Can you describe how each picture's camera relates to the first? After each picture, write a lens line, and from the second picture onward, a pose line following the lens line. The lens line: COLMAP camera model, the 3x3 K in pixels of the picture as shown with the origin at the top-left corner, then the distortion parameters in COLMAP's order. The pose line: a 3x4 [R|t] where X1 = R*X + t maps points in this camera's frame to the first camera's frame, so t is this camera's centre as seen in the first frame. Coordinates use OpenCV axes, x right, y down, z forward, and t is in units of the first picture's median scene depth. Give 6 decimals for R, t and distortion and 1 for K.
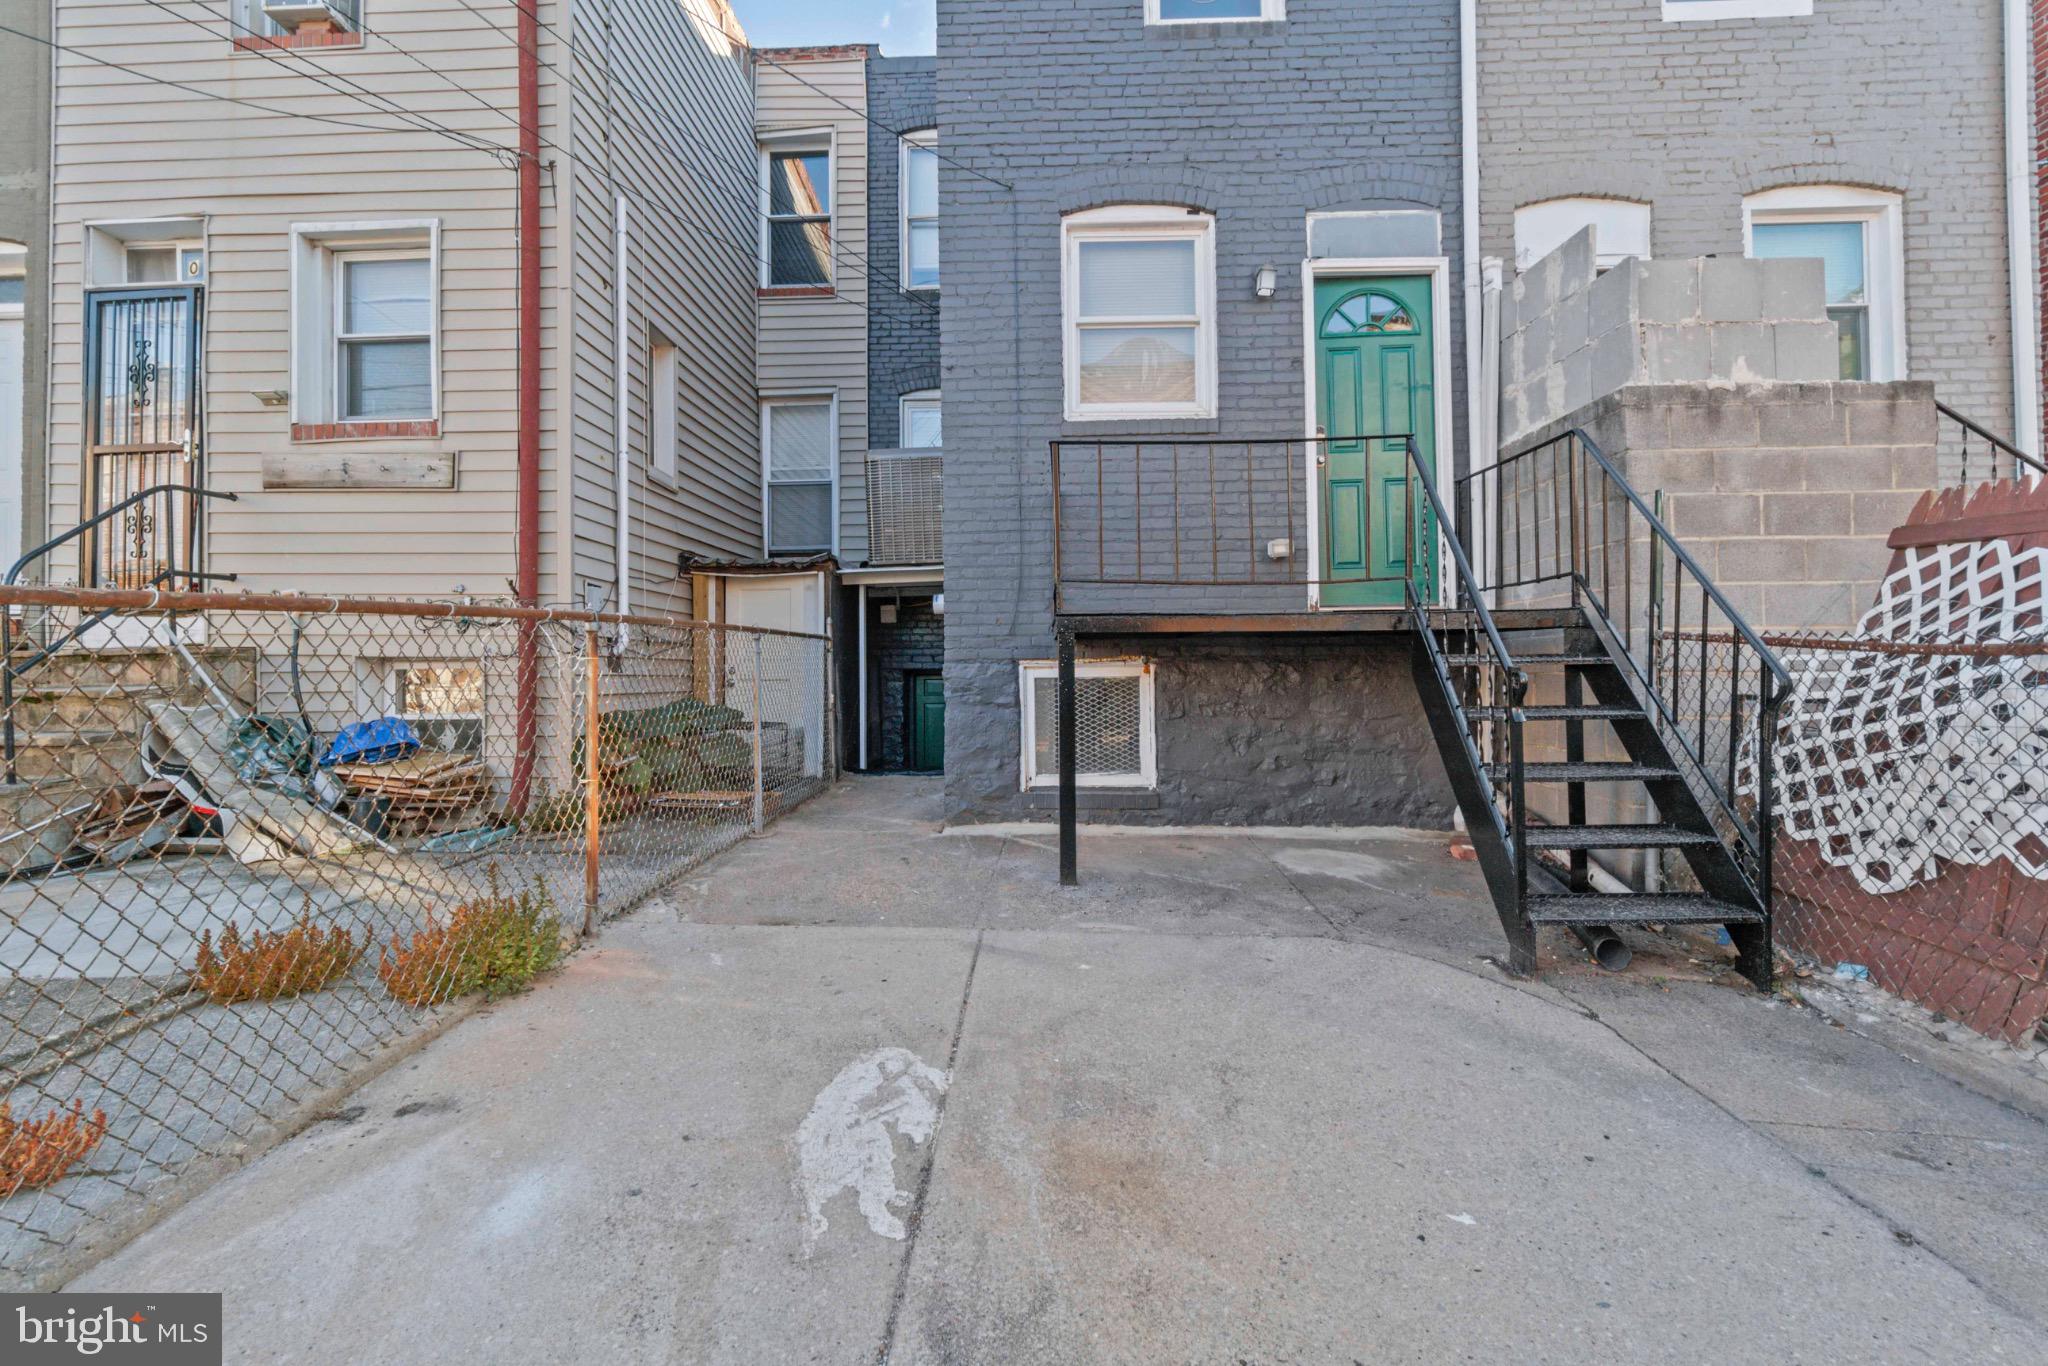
lens RADIAL K [[892.7, 0, 1020.3], [0, 892.7, 688.2], [0, 0, 1]] dist [-0.003476, -0.000240]
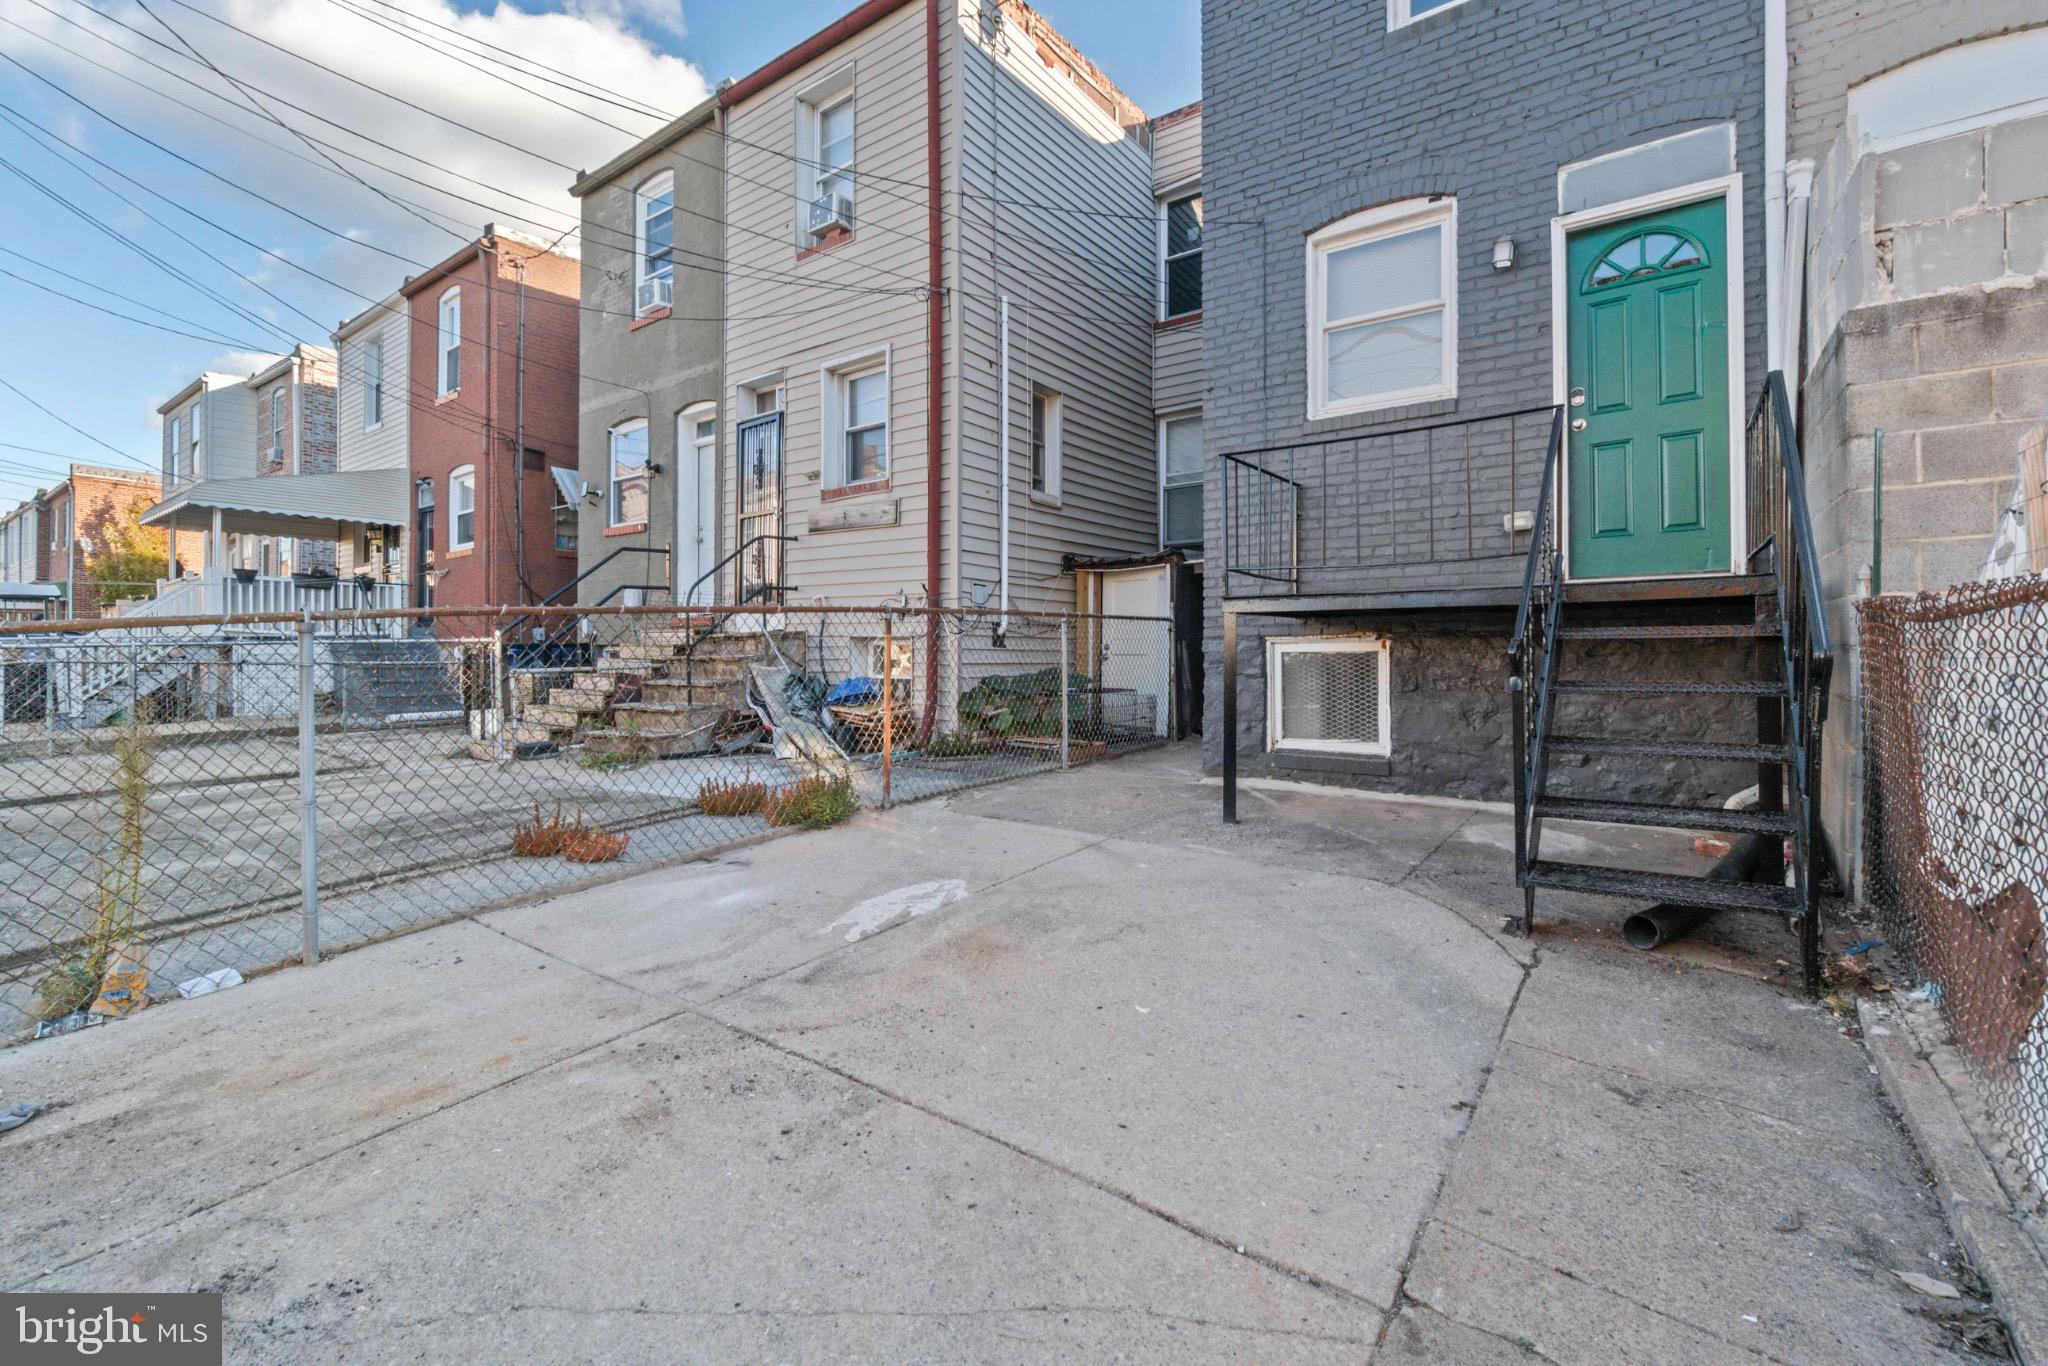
lens RADIAL K [[903.1, 0, 1059.0], [0, 903.1, 687.5], [0, 0, 1]] dist [0.000191, -0.000105]
pose [[0.834360, 0.025488, -0.550631, 0.427588], [-0.014763, 0.999605, 0.023900, 0.009976], [0.551022, -0.011812, 0.834407, -0.115263]]
